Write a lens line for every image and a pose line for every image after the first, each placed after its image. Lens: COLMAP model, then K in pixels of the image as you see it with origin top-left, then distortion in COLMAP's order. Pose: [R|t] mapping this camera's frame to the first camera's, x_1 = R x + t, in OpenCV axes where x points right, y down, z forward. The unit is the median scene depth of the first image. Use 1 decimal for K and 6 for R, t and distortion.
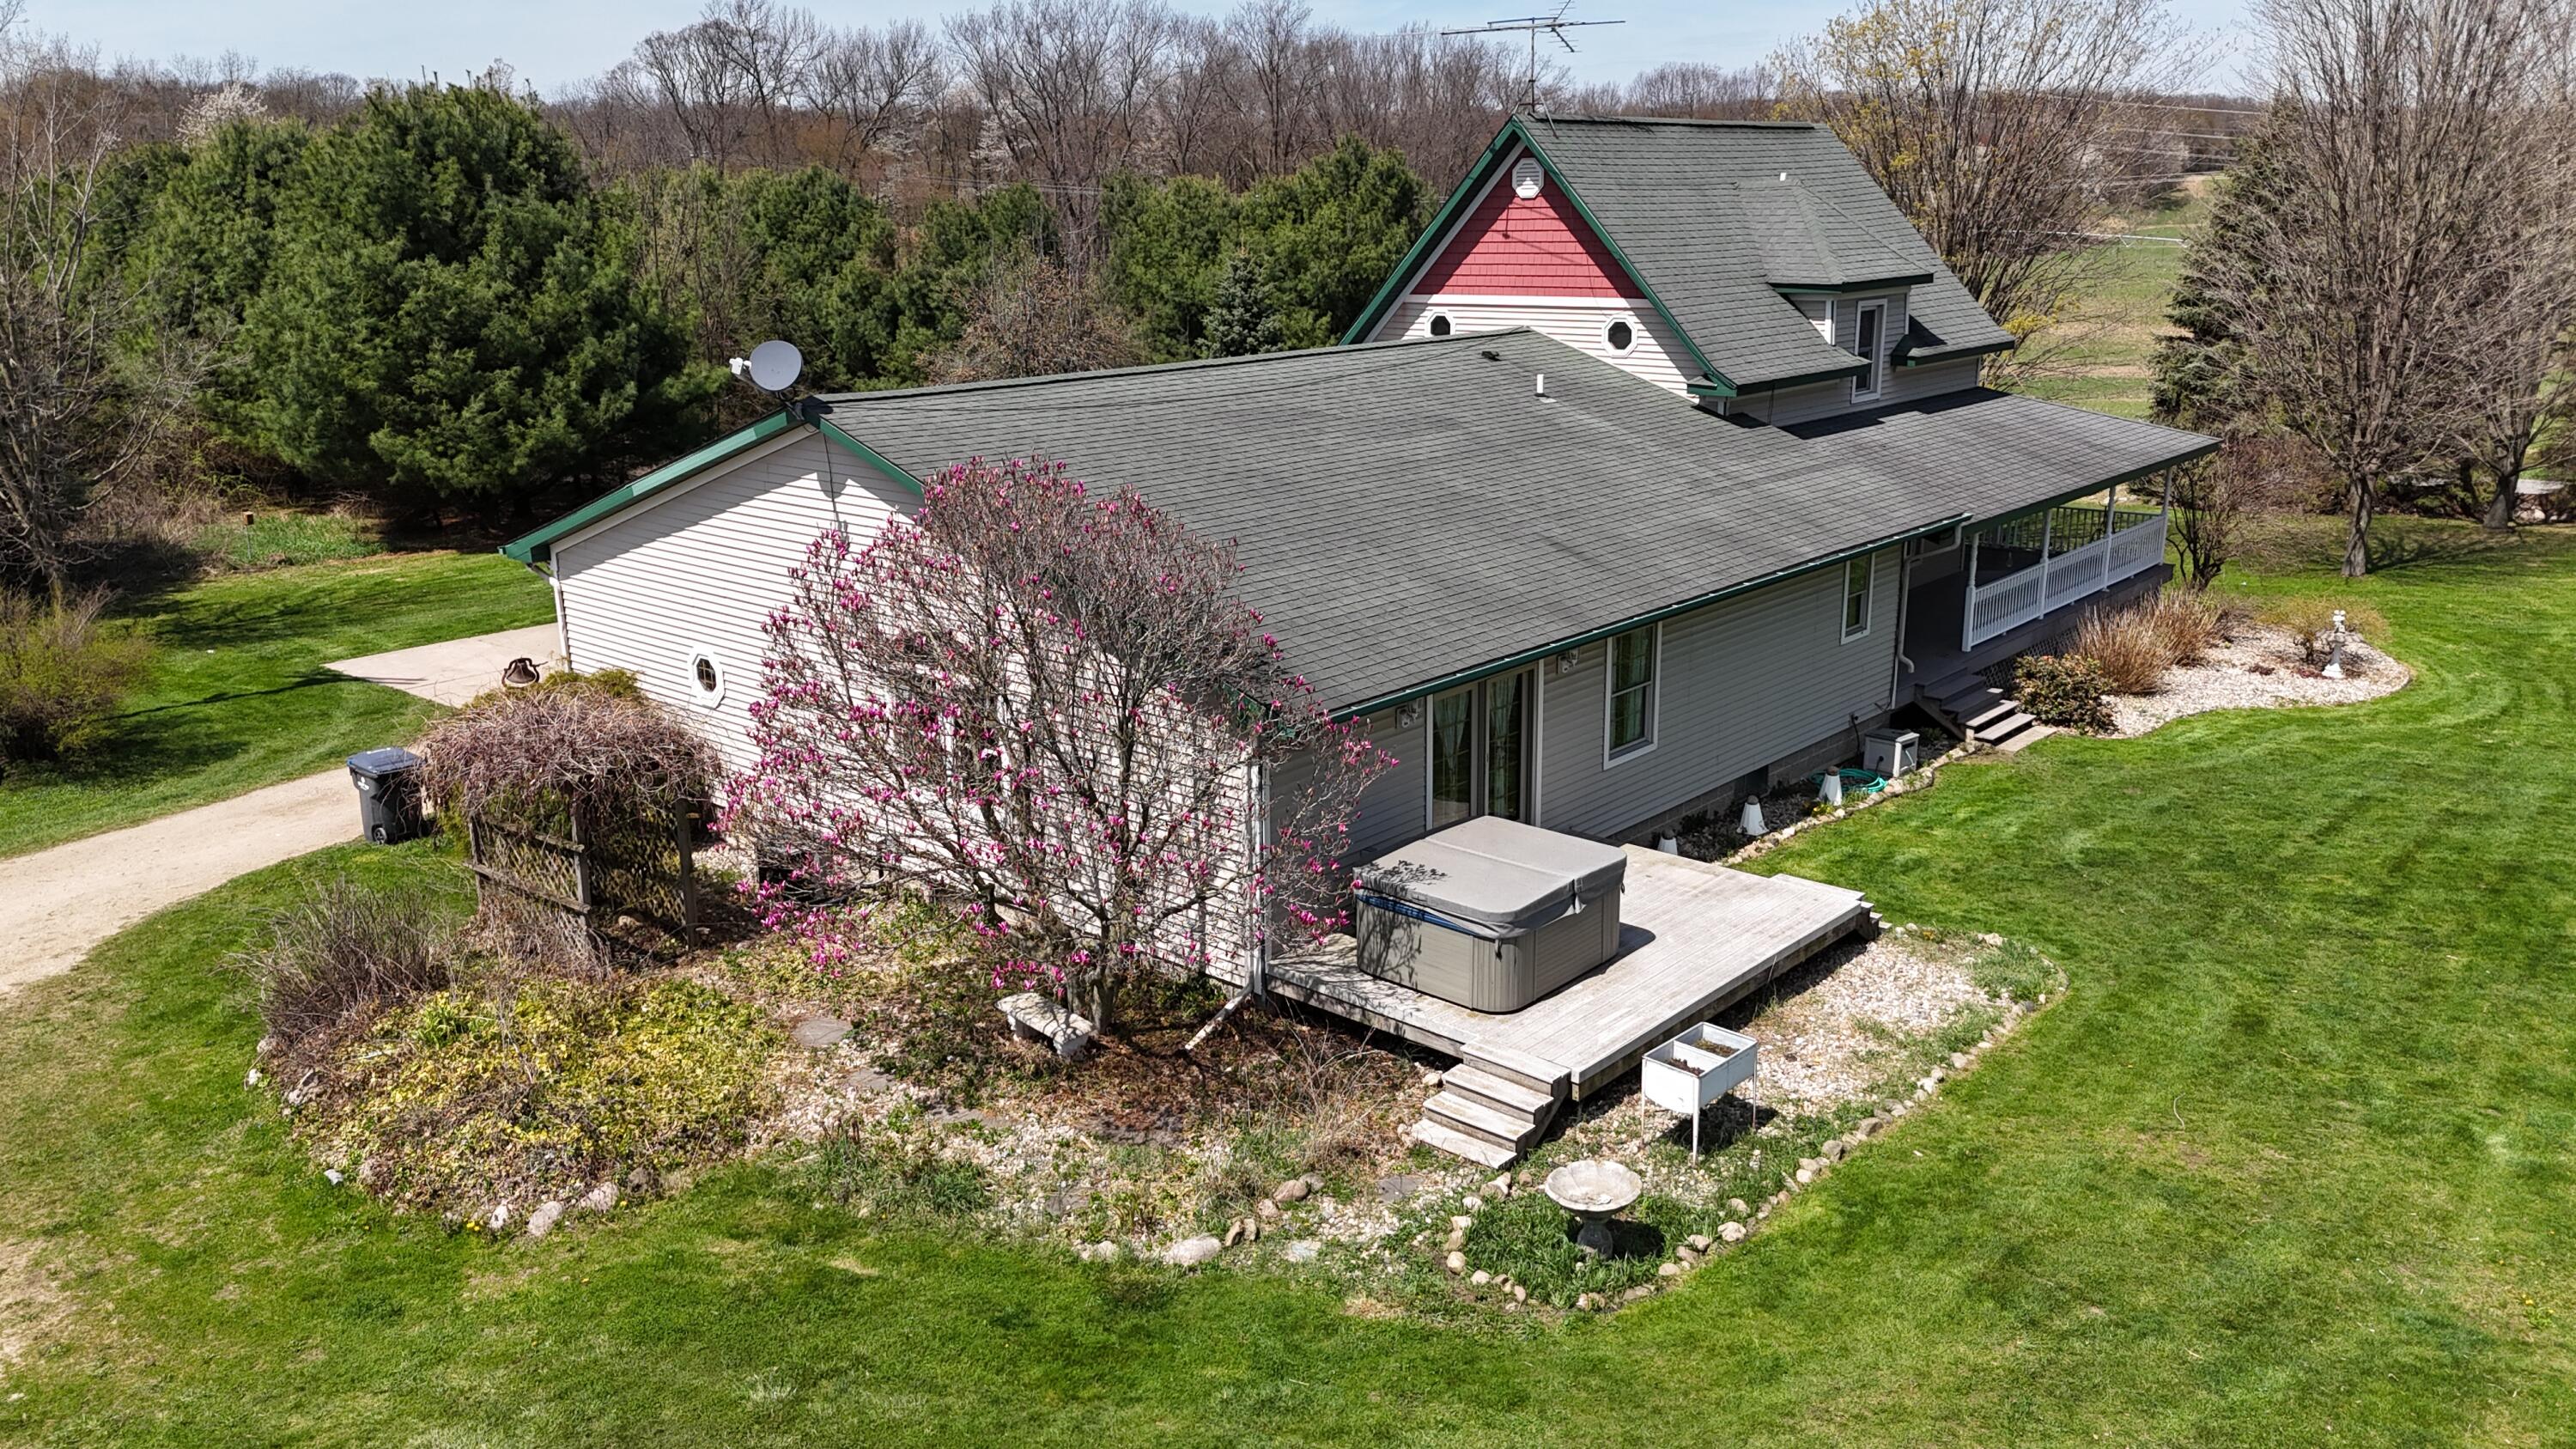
lens RADIAL K [[1904.0, 0, 1288.9], [0, 1904.0, 725.9], [0, 0, 1]] dist [0.008903, -0.000251]
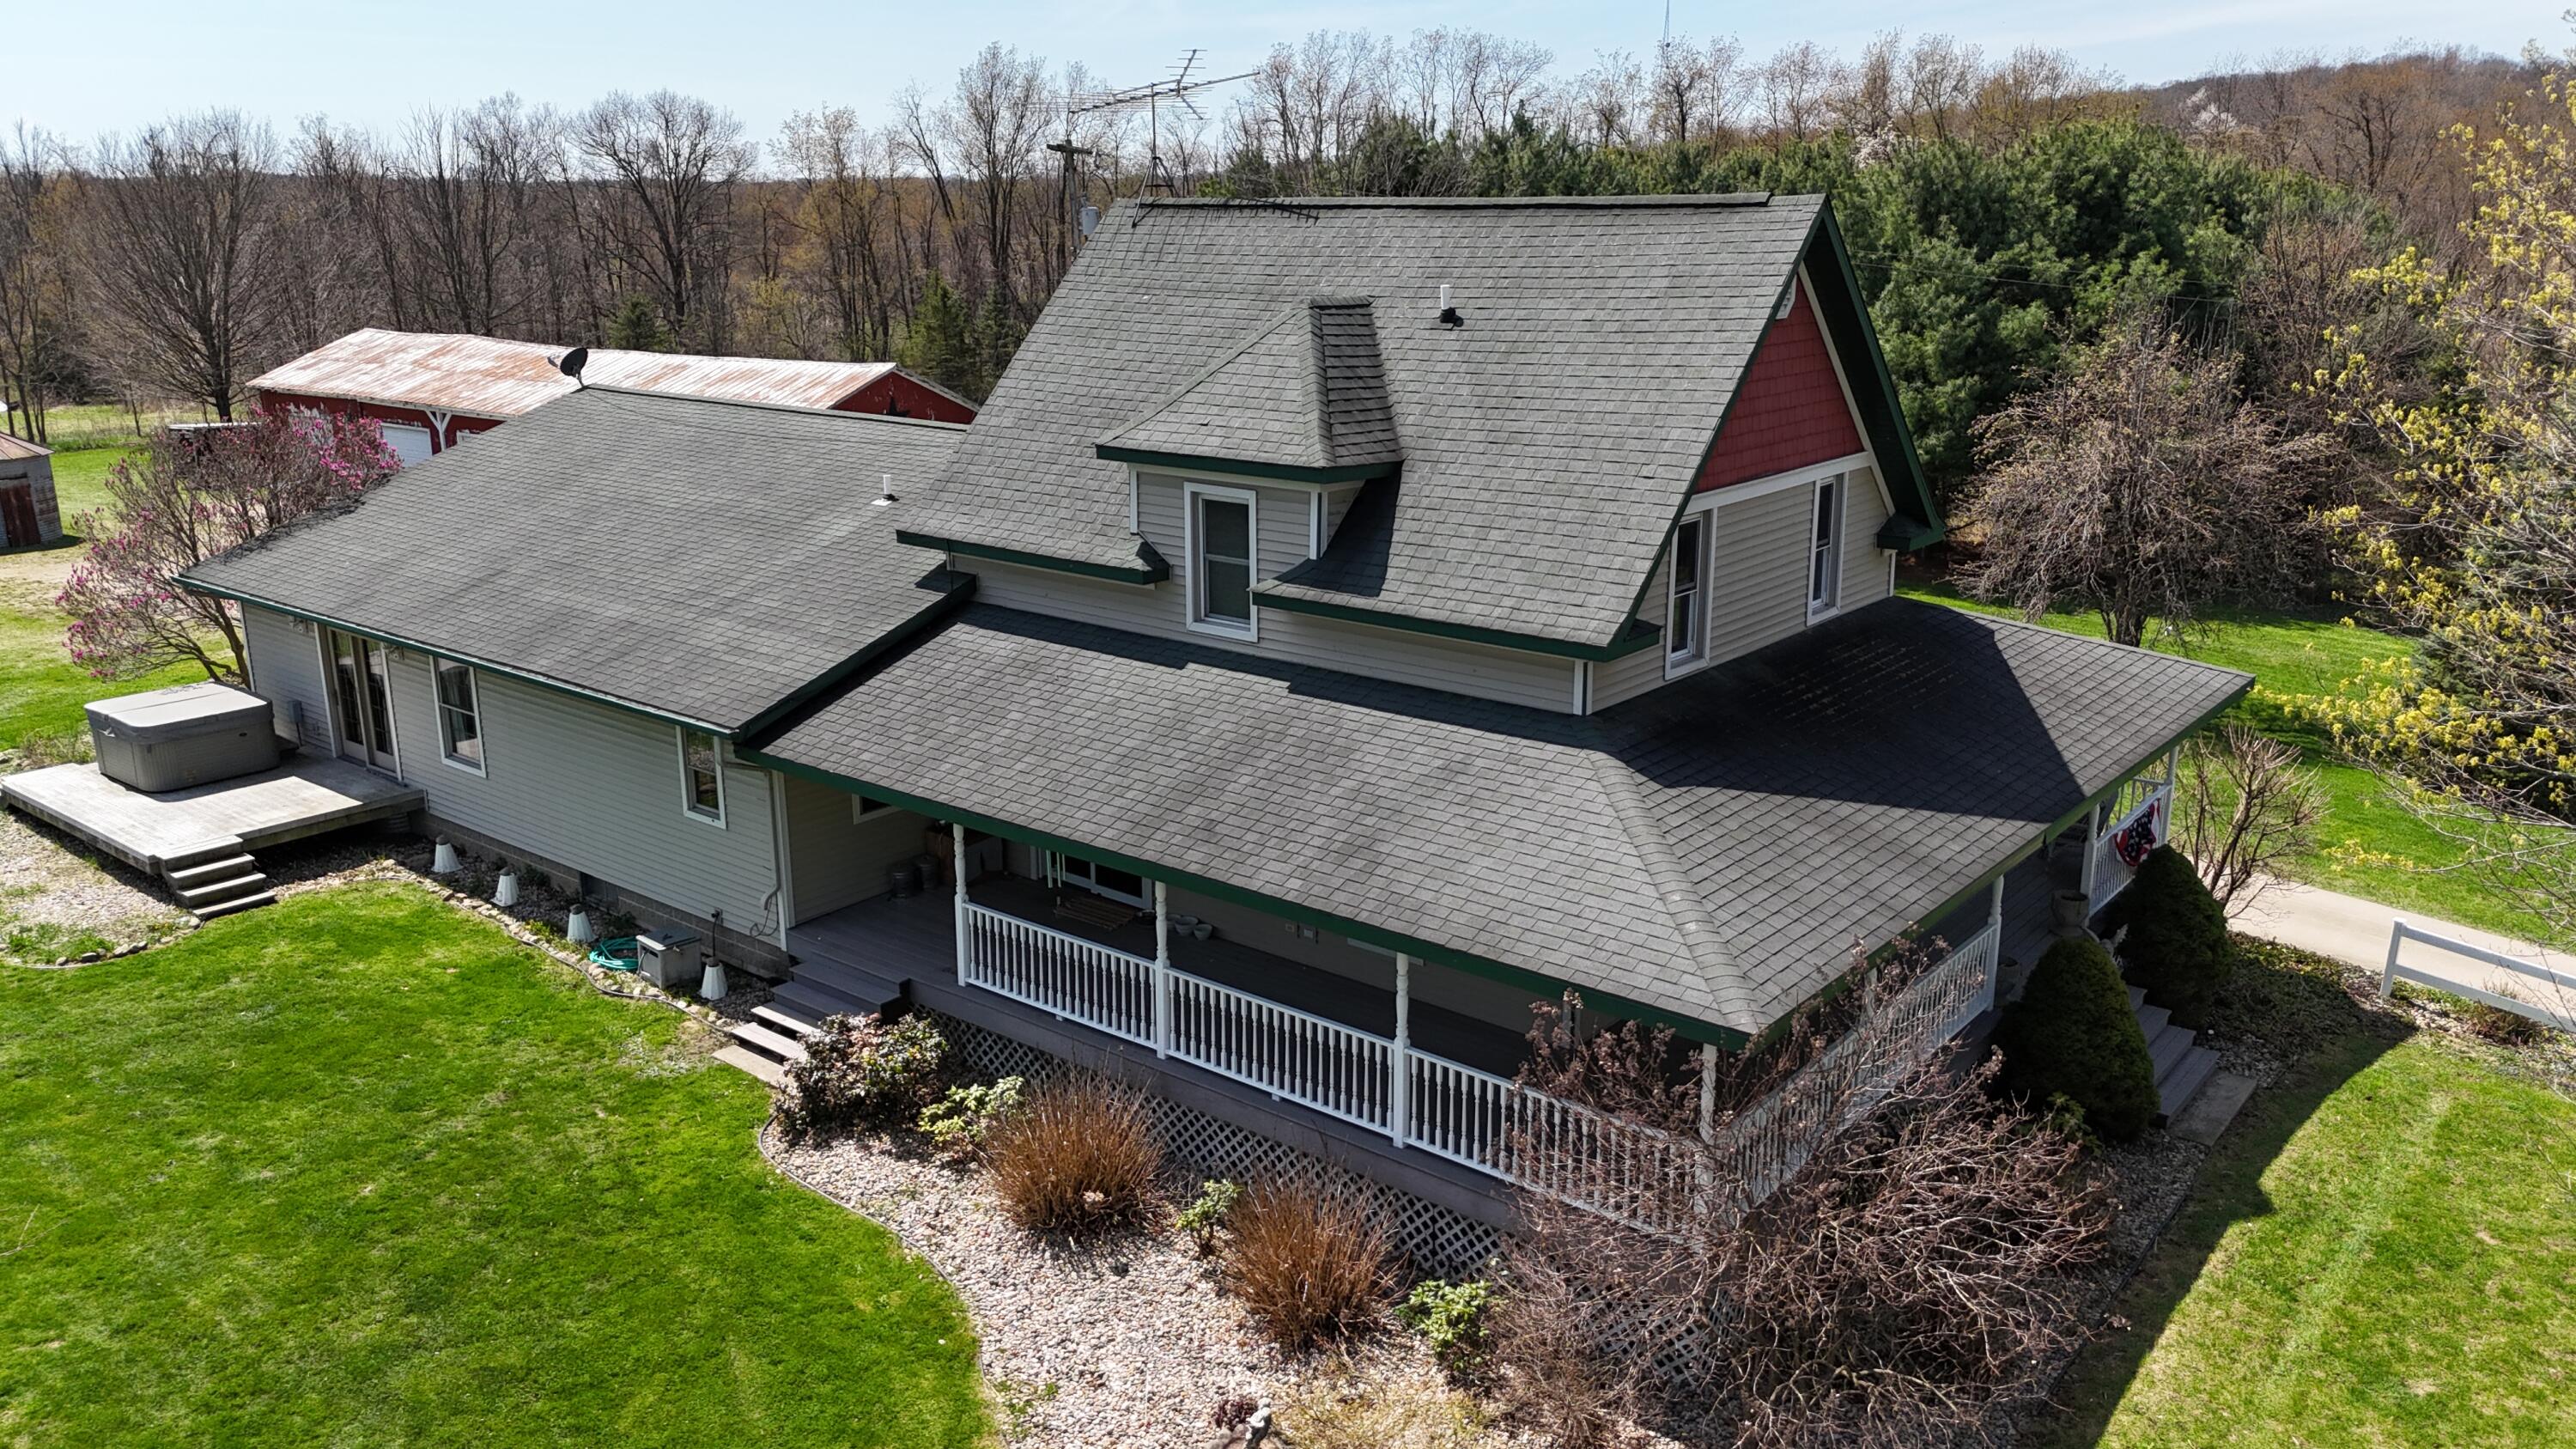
lens RADIAL K [[1904.0, 0, 1291.8], [0, 1904.0, 723.2], [0, 0, 1]] dist [0.008903, -0.000251]
pose [[0.059798, 0.283716, -0.957042, 1.050958], [-0.269169, 0.927826, 0.258237, -0.356492], [0.961235, 0.242164, 0.131850, 1.054869]]
